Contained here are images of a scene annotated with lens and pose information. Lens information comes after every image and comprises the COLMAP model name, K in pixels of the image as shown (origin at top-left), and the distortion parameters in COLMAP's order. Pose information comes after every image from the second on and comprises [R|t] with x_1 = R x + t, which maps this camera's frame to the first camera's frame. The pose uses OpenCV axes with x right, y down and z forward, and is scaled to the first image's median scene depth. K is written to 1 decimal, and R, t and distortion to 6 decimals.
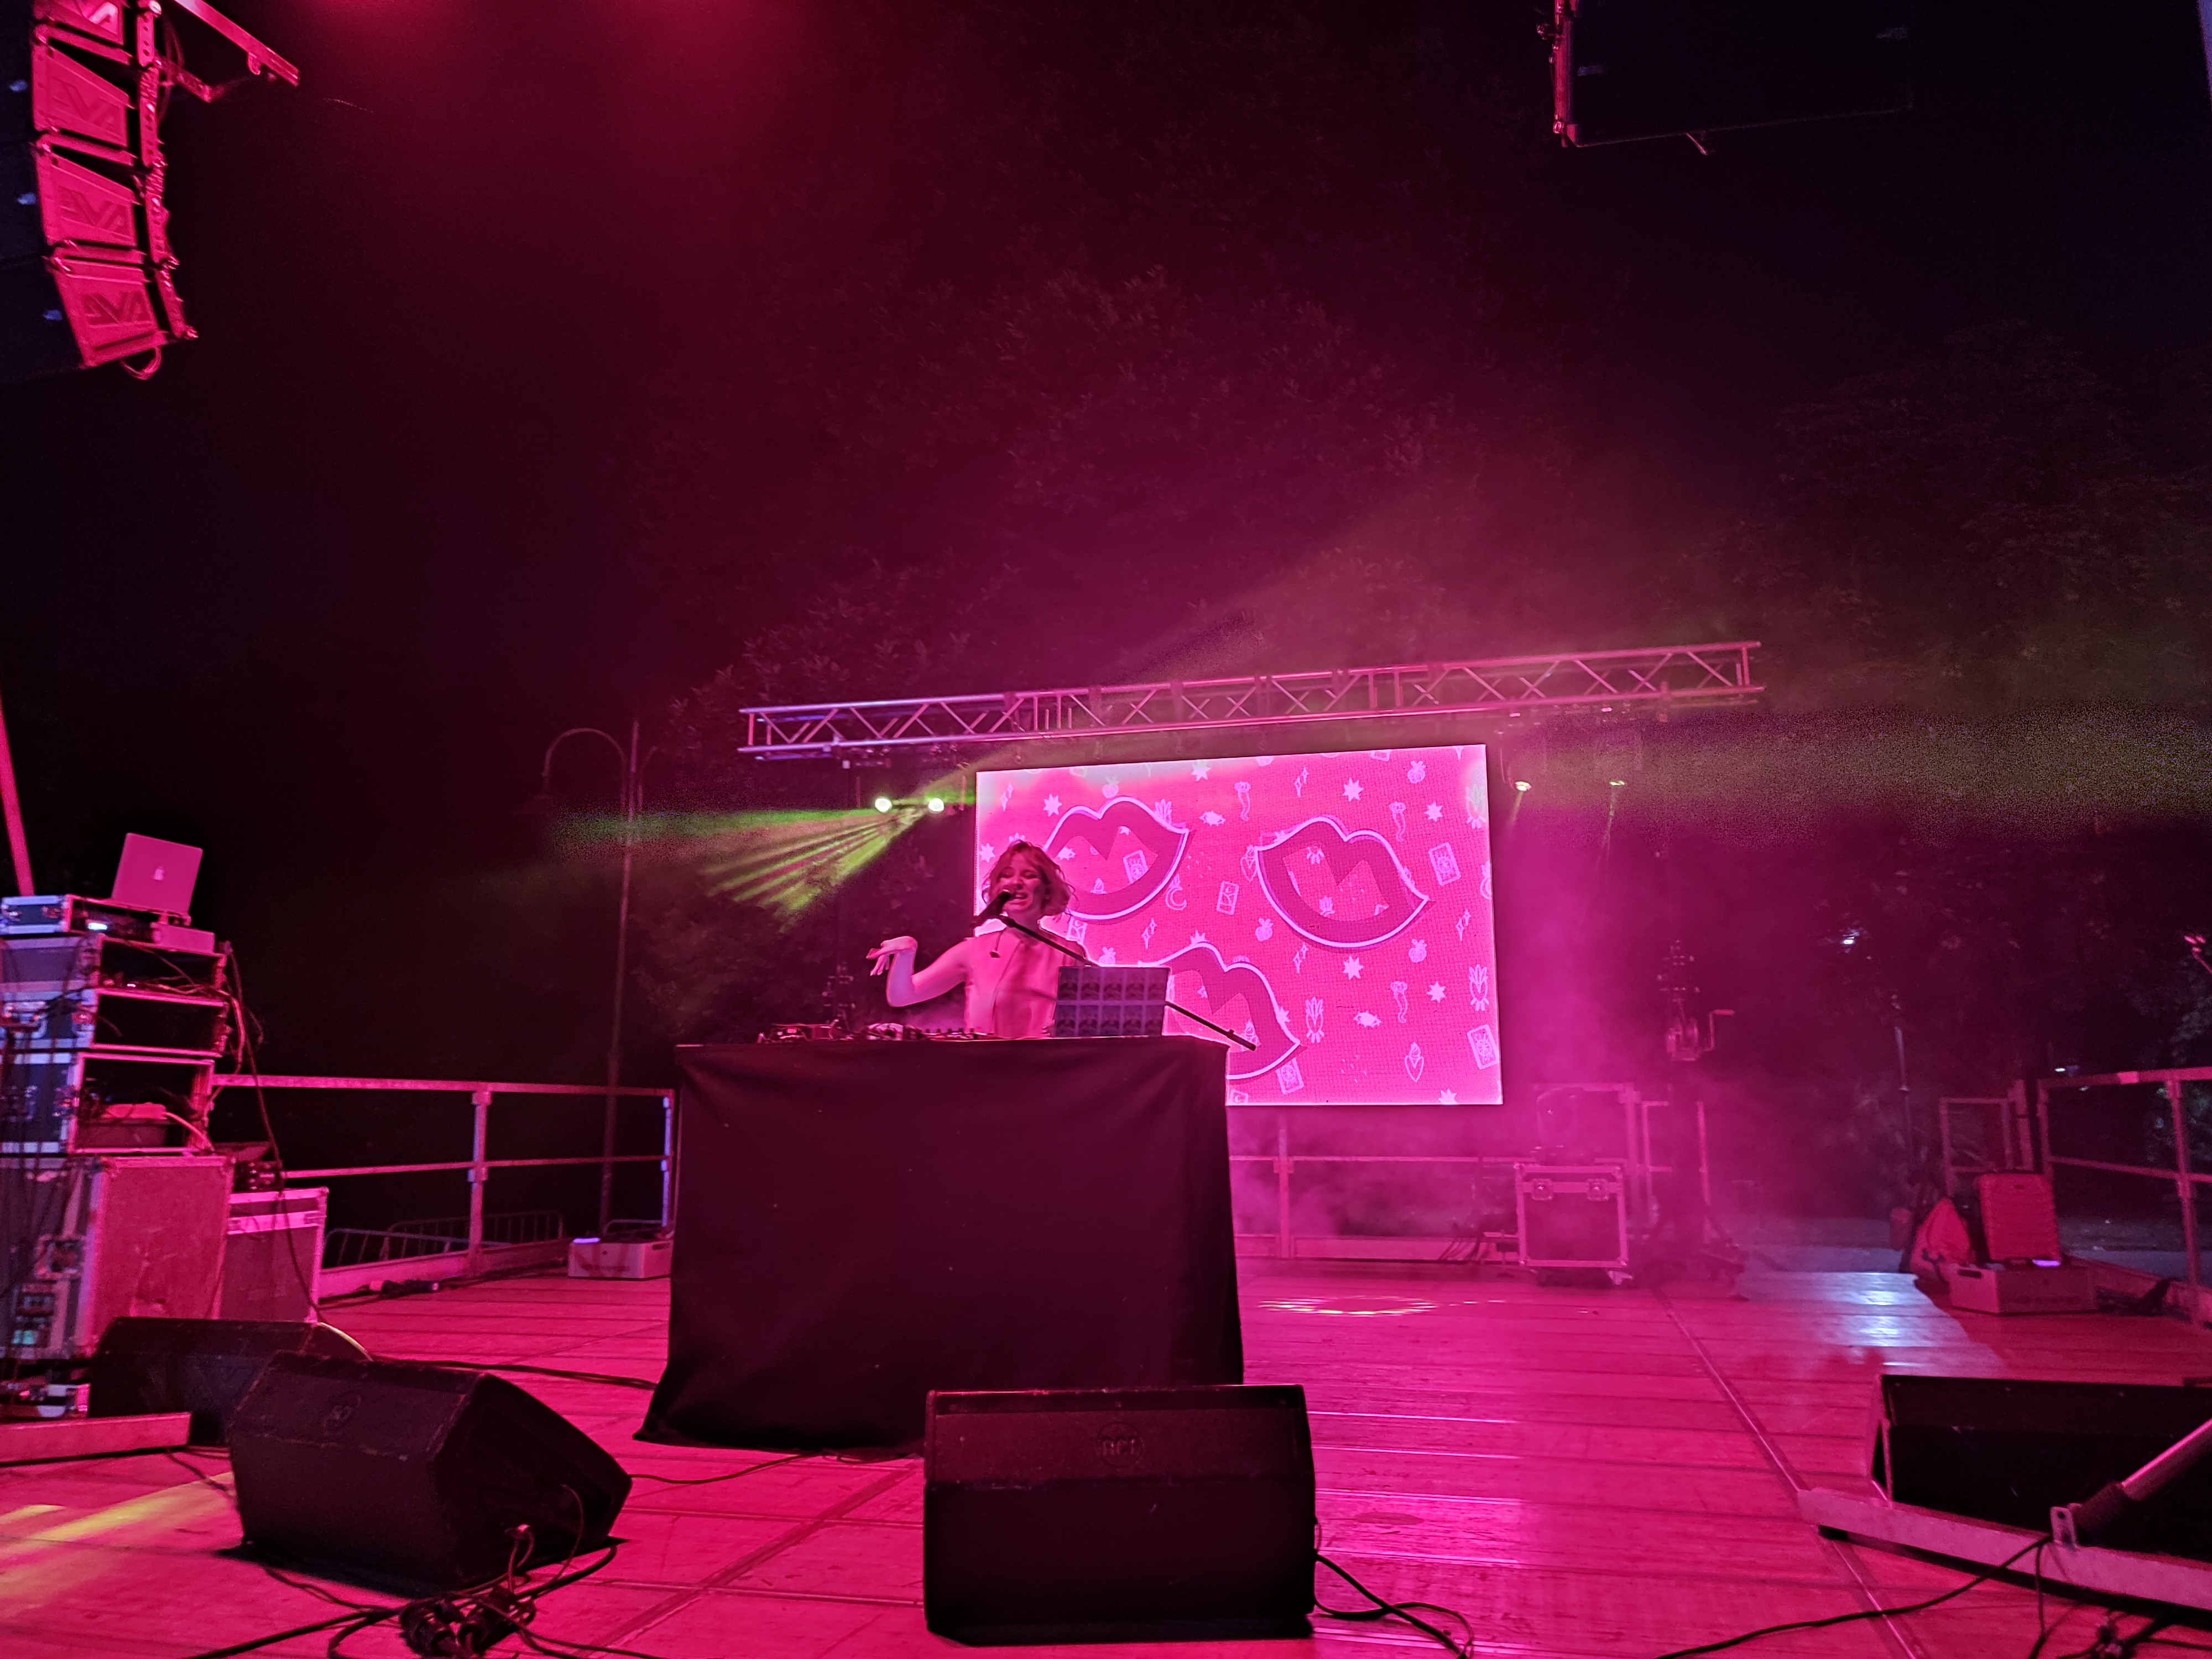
lens RADIAL K [[1624.4, 0, 1106.6], [0, 1624.4, 821.6], [0, 0, 1]] dist [0.030887, -0.024964]
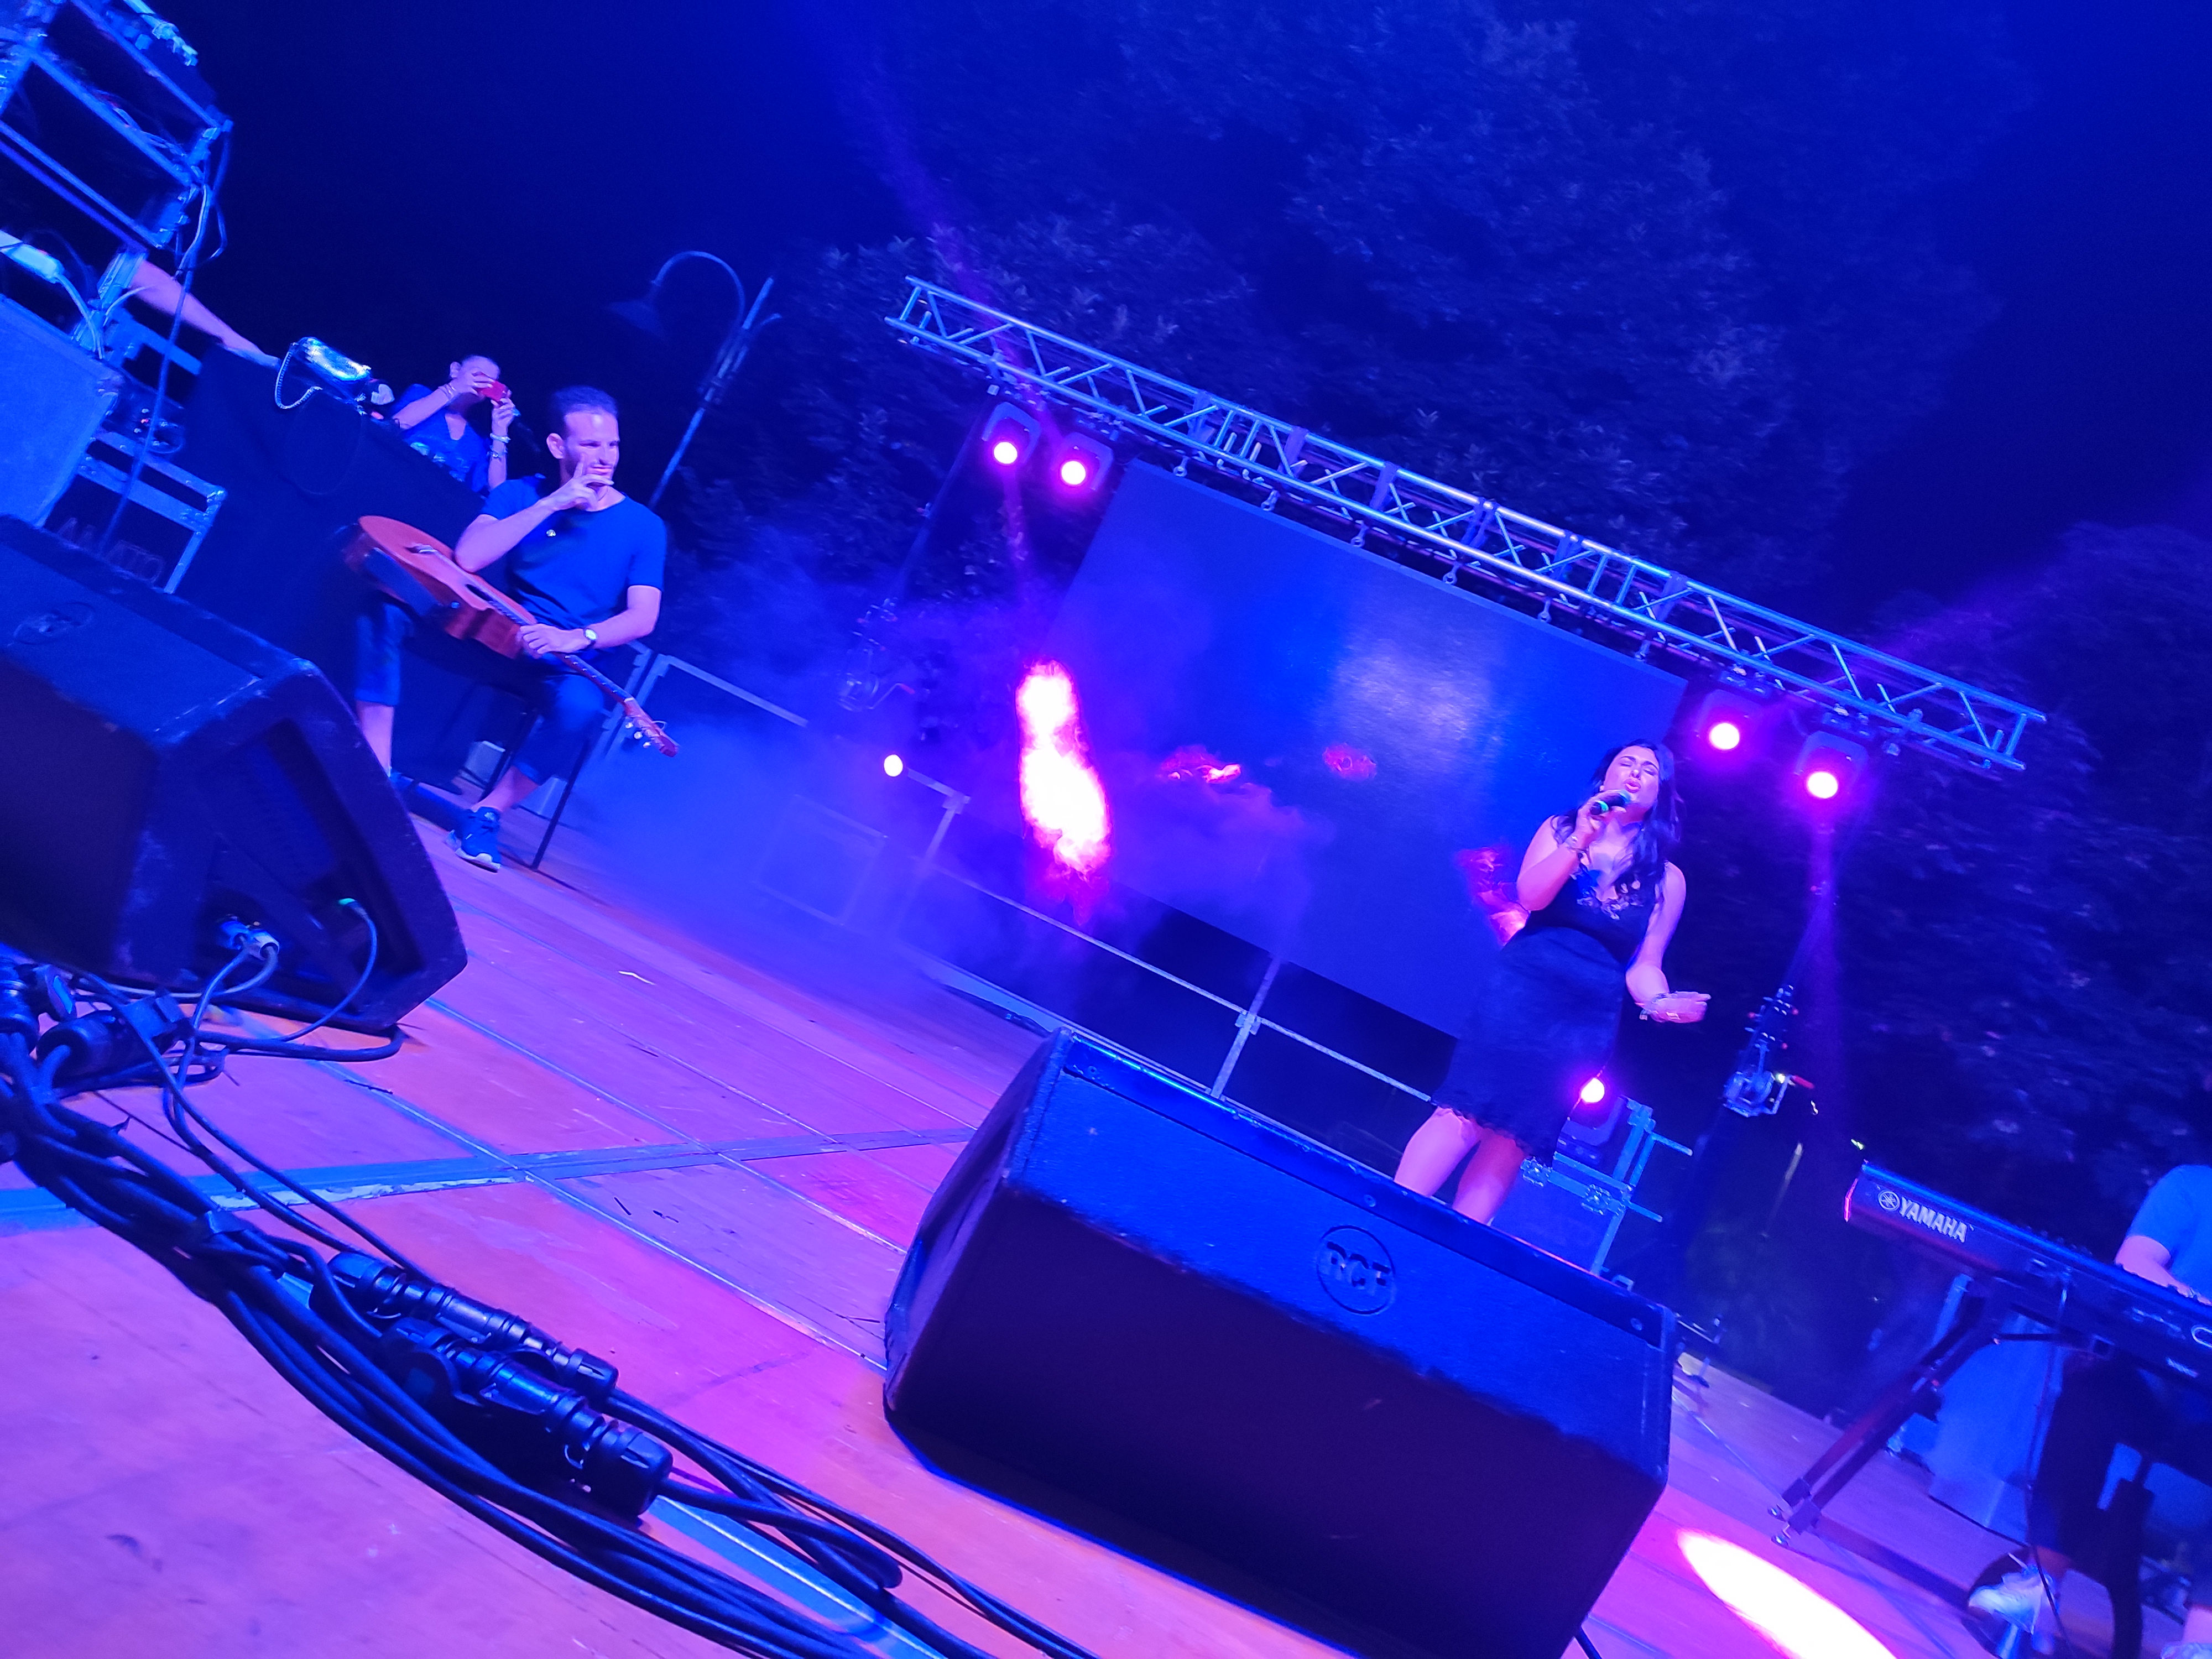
lens RADIAL K [[1606.0, 0, 1102.4], [0, 1606.0, 825.8], [0, 0, 1]] dist [0.019751, 0.000321]
pose [[0.899680, 0.434963, 0.037187, -0.058837], [-0.436487, 0.894836, 0.093533, 0.095773], [0.007407, -0.100381, 0.994921, 0.197762]]
